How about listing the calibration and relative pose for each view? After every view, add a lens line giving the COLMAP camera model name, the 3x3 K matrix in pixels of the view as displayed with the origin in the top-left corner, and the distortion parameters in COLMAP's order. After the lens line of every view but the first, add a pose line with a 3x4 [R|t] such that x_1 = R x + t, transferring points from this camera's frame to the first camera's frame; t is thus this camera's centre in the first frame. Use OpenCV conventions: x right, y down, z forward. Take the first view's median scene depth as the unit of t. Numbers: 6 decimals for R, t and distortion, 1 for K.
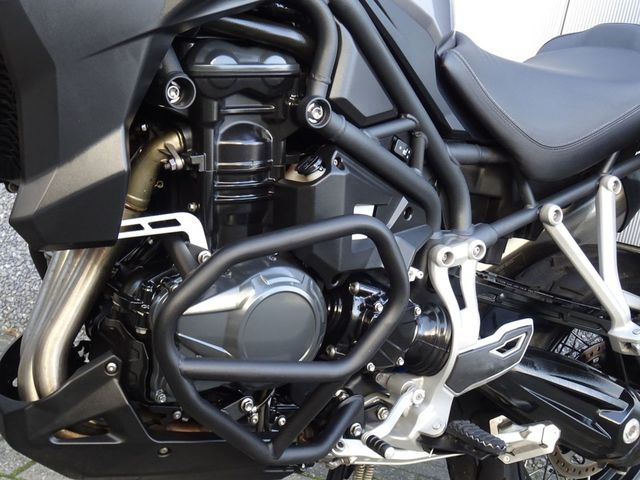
lens RADIAL K [[870.7, 0, 319.8], [0, 870.7, 240.2], [0, 0, 1]] dist [-0.013575, 0.000000]
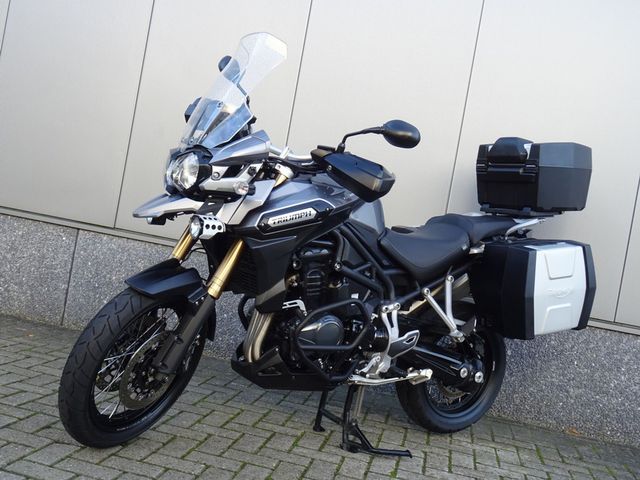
lens RADIAL K [[677.5, 0, 321.2], [0, 677.5, 238.8], [0, 0, 1]] dist [-0.009748, 0.000000]
pose [[0.998518, -0.048903, -0.023870, -0.000730], [0.046742, 0.995372, -0.083964, -0.038855], [0.027866, 0.082724, 0.996183, -1.388685]]
